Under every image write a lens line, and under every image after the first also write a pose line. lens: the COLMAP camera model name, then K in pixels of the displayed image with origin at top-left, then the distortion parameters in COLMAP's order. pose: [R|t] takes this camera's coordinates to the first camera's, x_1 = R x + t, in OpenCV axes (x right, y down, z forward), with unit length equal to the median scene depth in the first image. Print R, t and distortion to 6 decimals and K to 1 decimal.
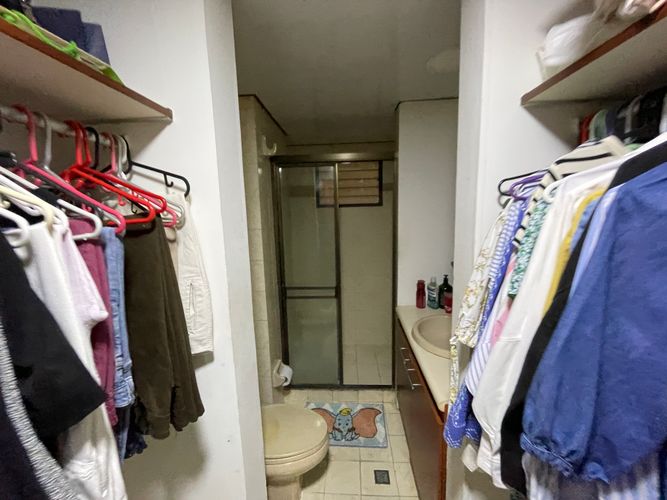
lens RADIAL K [[272.6, 0, 334.2], [0, 272.6, 251.0], [0, 0, 1]] dist [-0.003600, 0.000719]
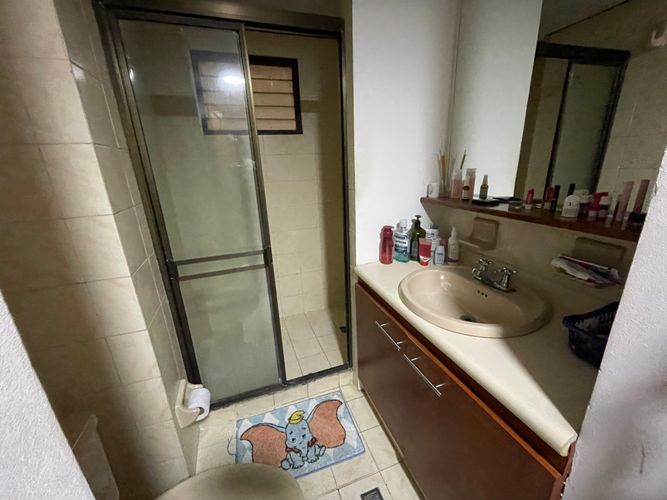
lens RADIAL K [[272.6, 0, 334.8], [0, 272.6, 250.9], [0, 0, 1]] dist [-0.003600, 0.000719]
pose [[0.921592, -0.129887, 0.365783, -0.073801], [0.071722, 0.983108, 0.168390, 0.038817], [-0.381476, -0.128952, 0.915340, 0.358927]]
